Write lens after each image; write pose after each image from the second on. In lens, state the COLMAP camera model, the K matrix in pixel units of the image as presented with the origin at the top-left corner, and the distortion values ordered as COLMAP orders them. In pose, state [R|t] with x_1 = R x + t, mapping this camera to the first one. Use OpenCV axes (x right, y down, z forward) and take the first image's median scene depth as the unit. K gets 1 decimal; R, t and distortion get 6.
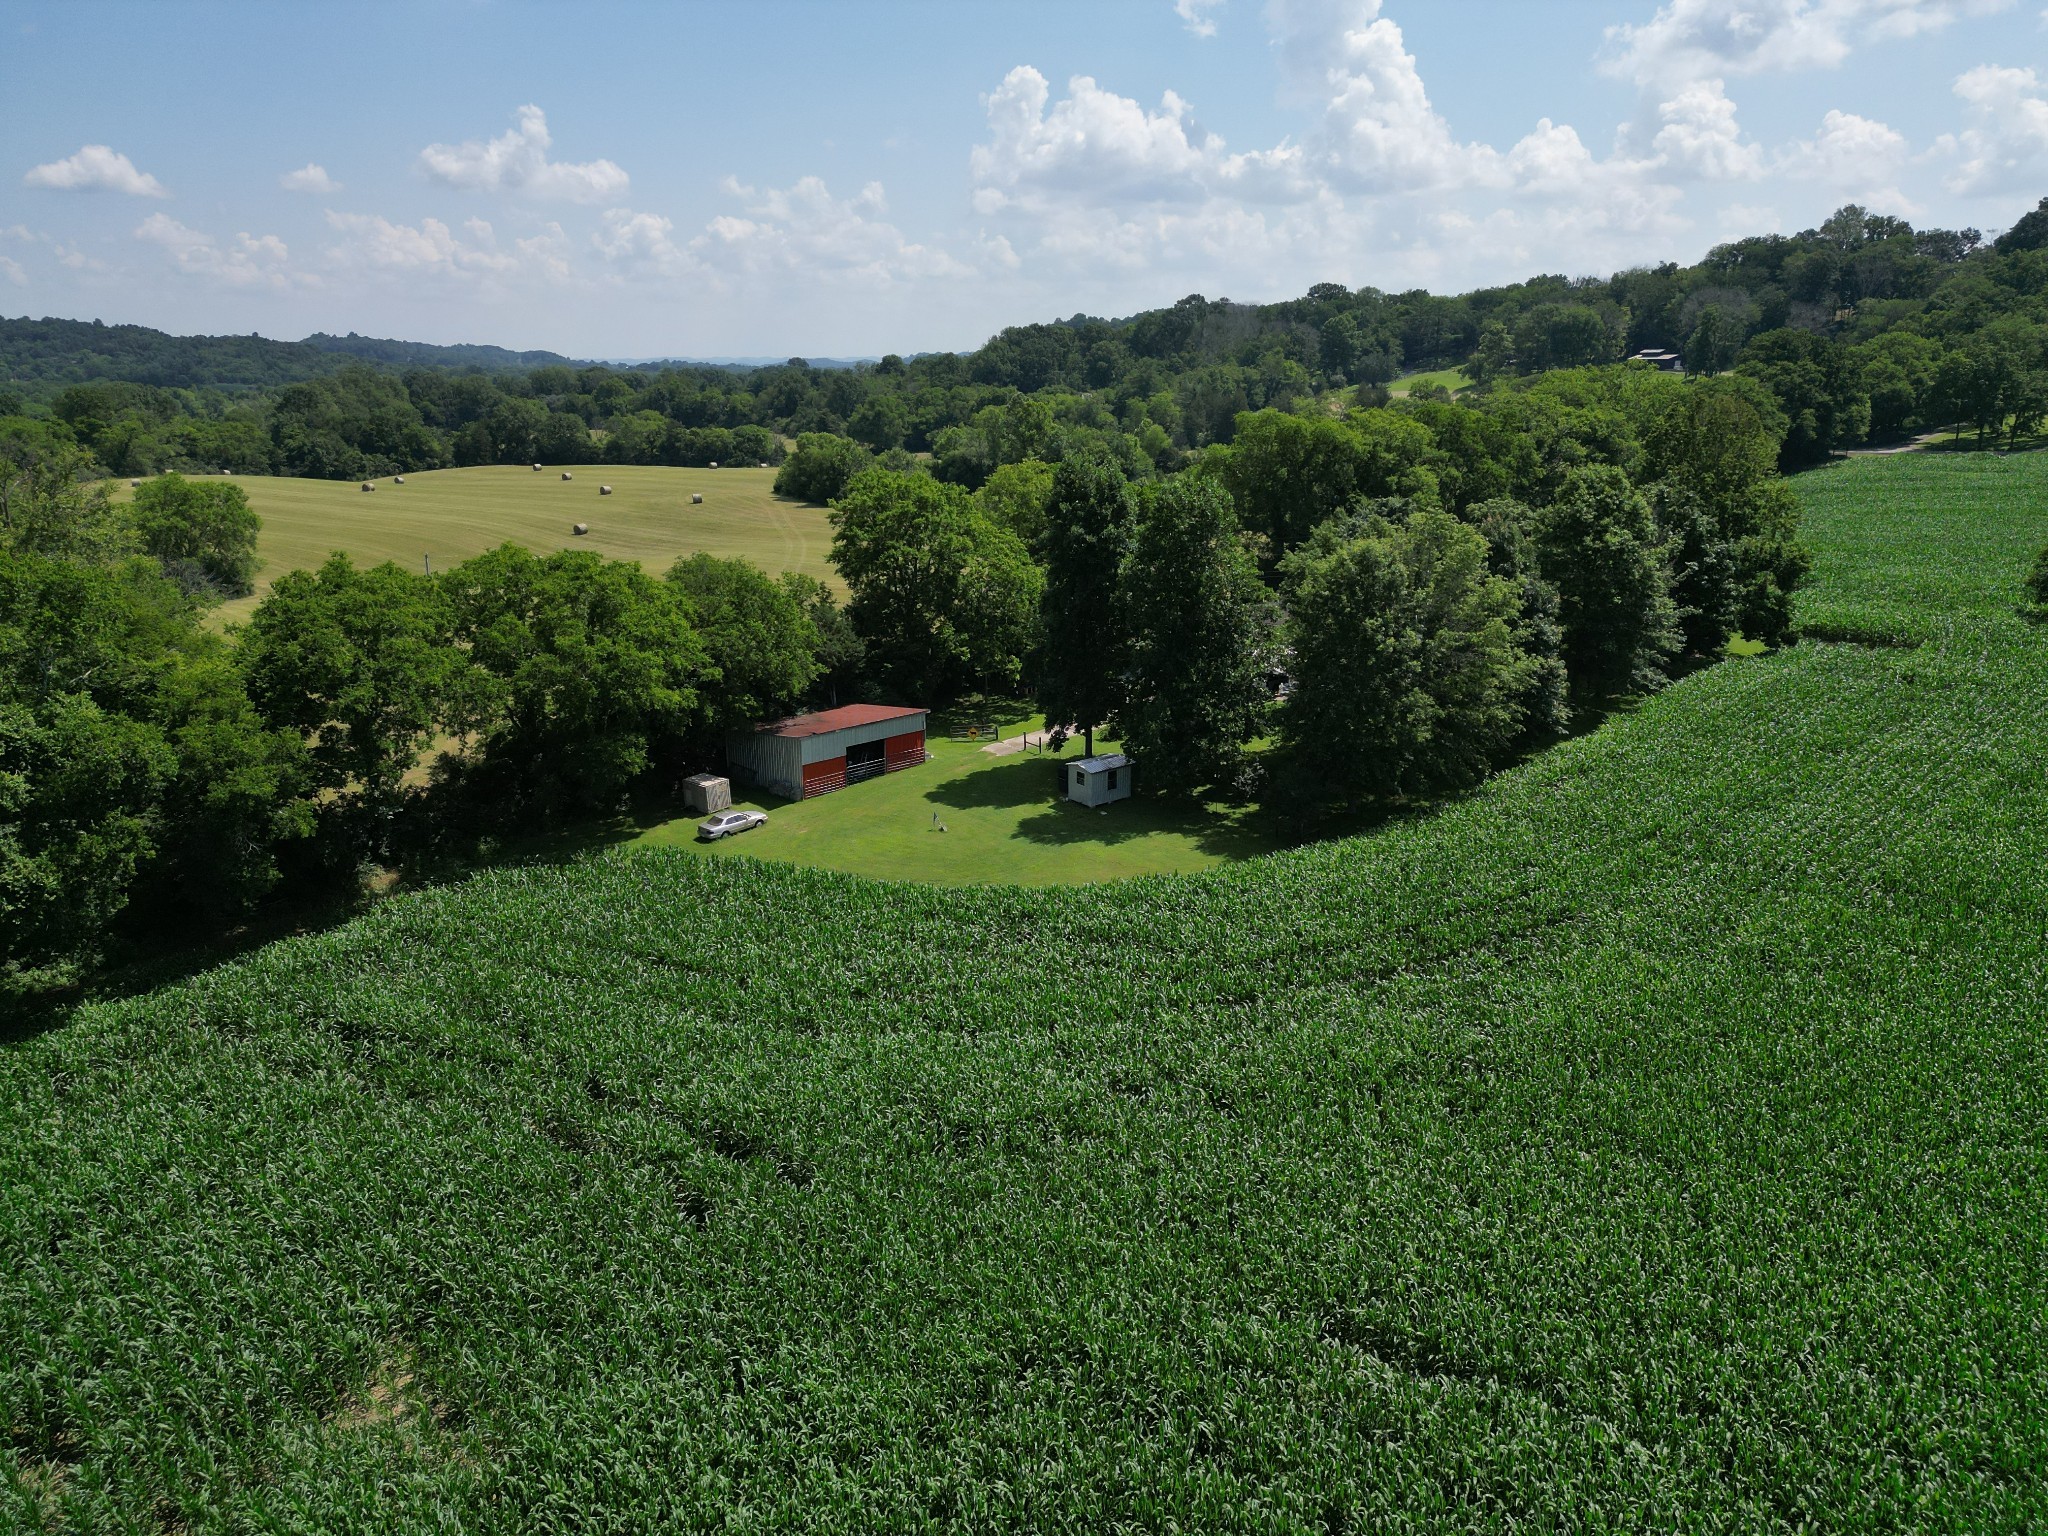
lens RADIAL K [[1493.1, 0, 1024.0], [0, 1493.1, 768.0], [0, 0, 1]] dist [0.029626, -0.004604]
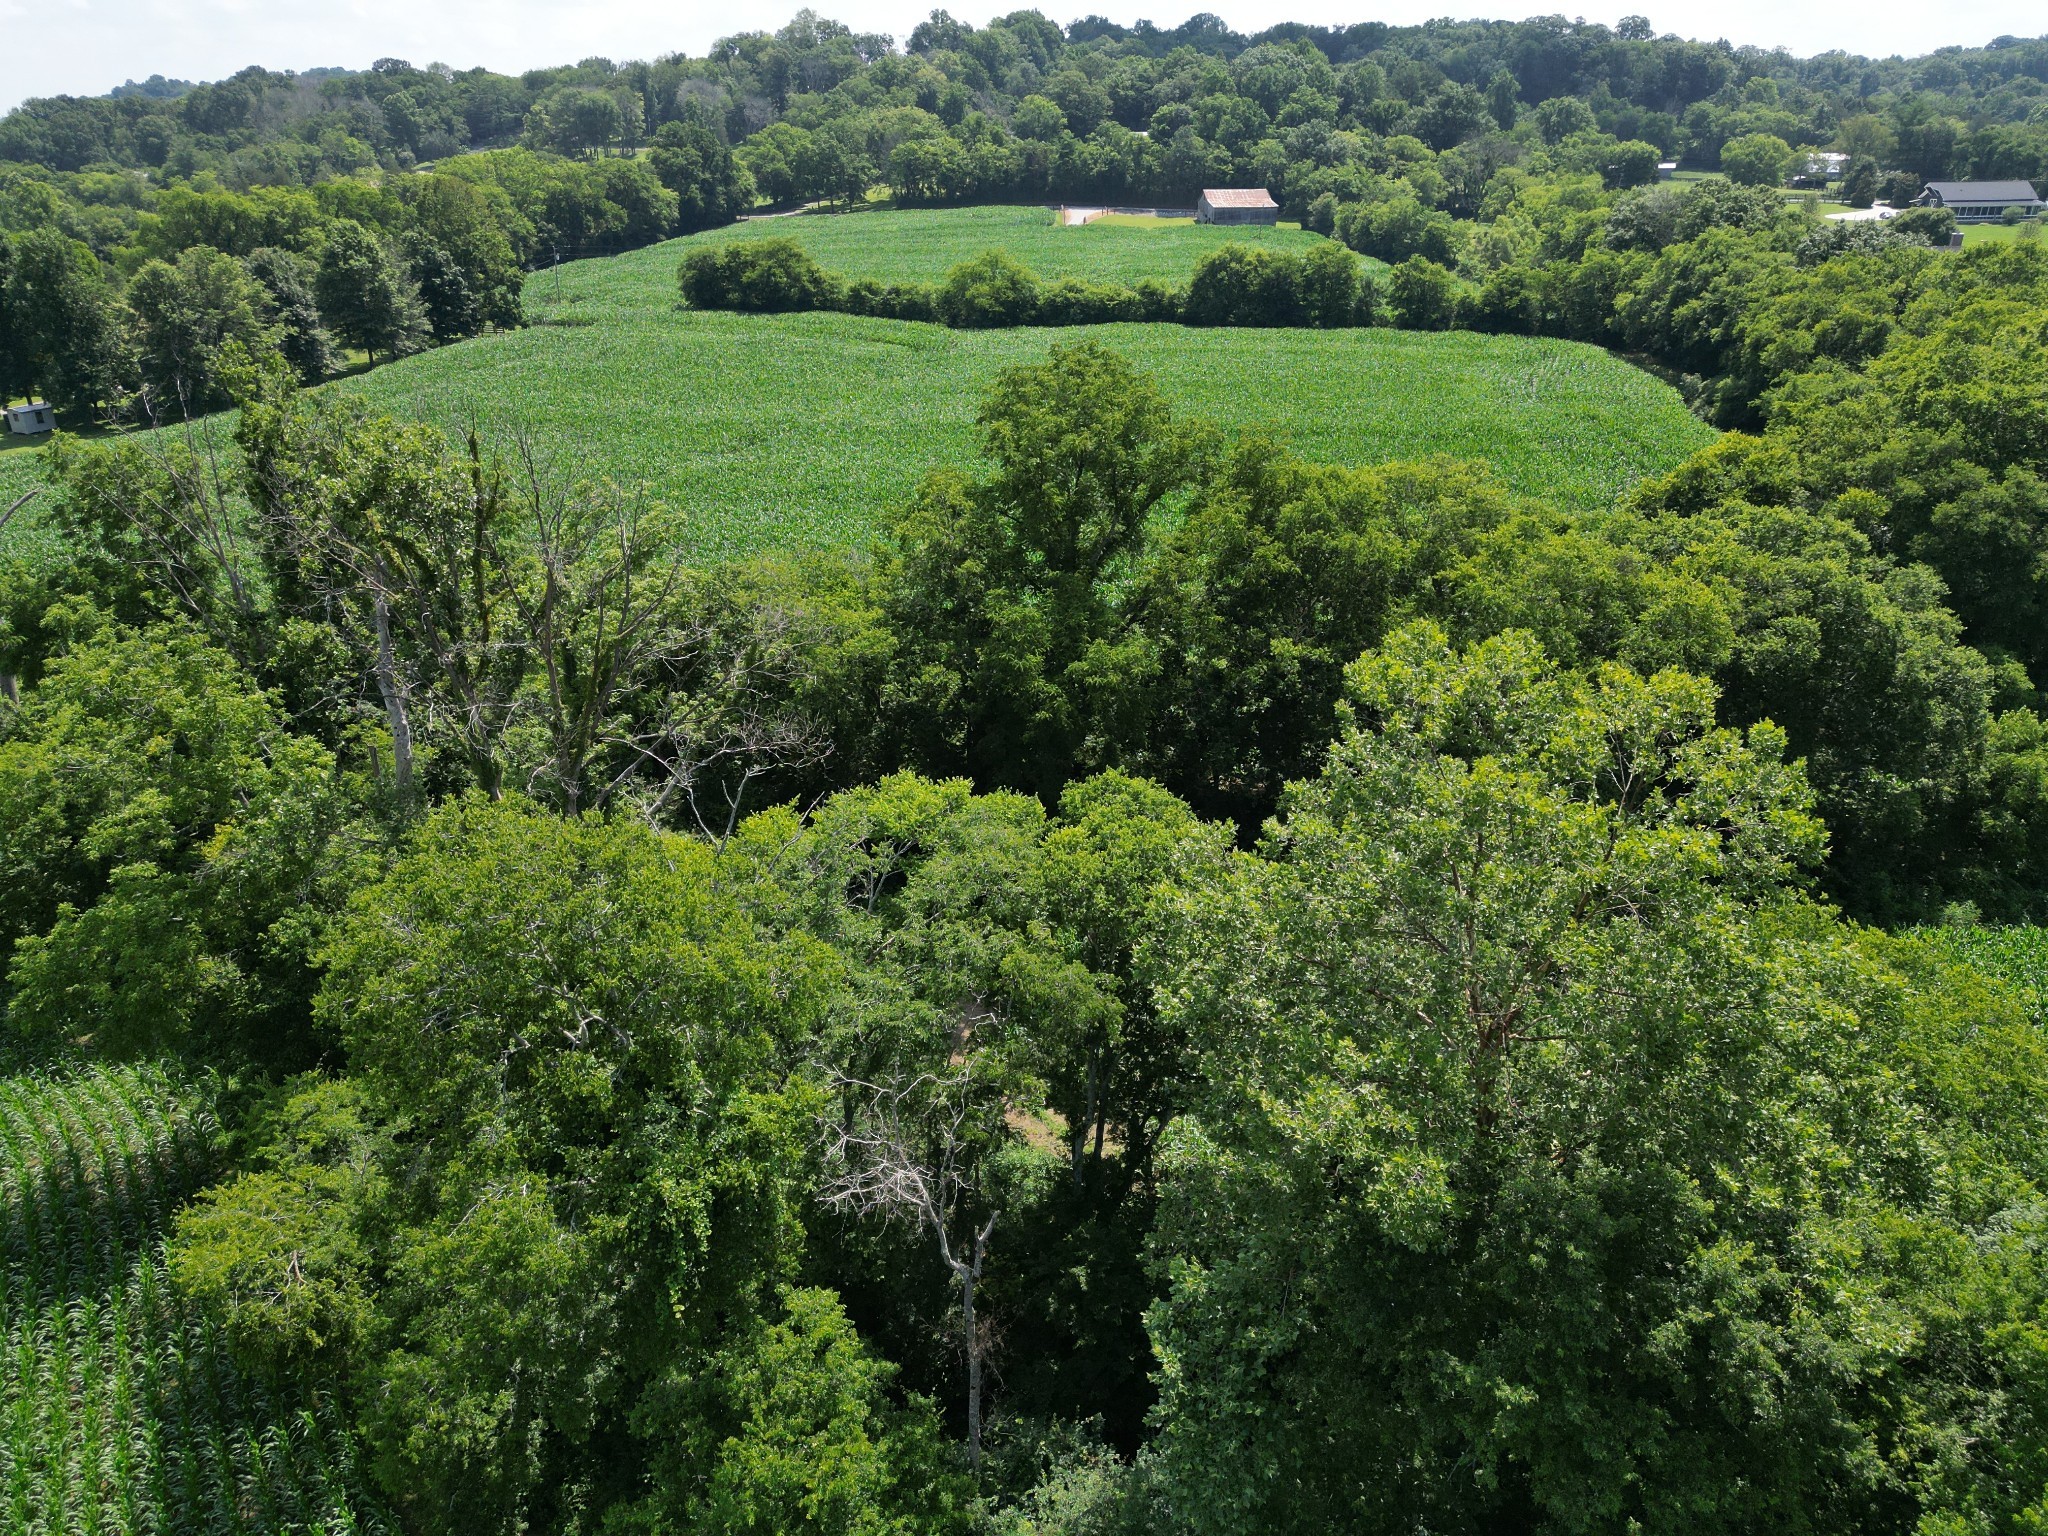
lens RADIAL K [[1493.1, 0, 1024.0], [0, 1493.1, 768.0], [0, 0, 1]] dist [0.029626, -0.004604]
pose [[0.877015, -0.189830, 0.441372, 0.037910], [0.128449, 0.977838, 0.165329, 0.047309], [-0.462975, -0.088302, 0.881962, -0.195654]]
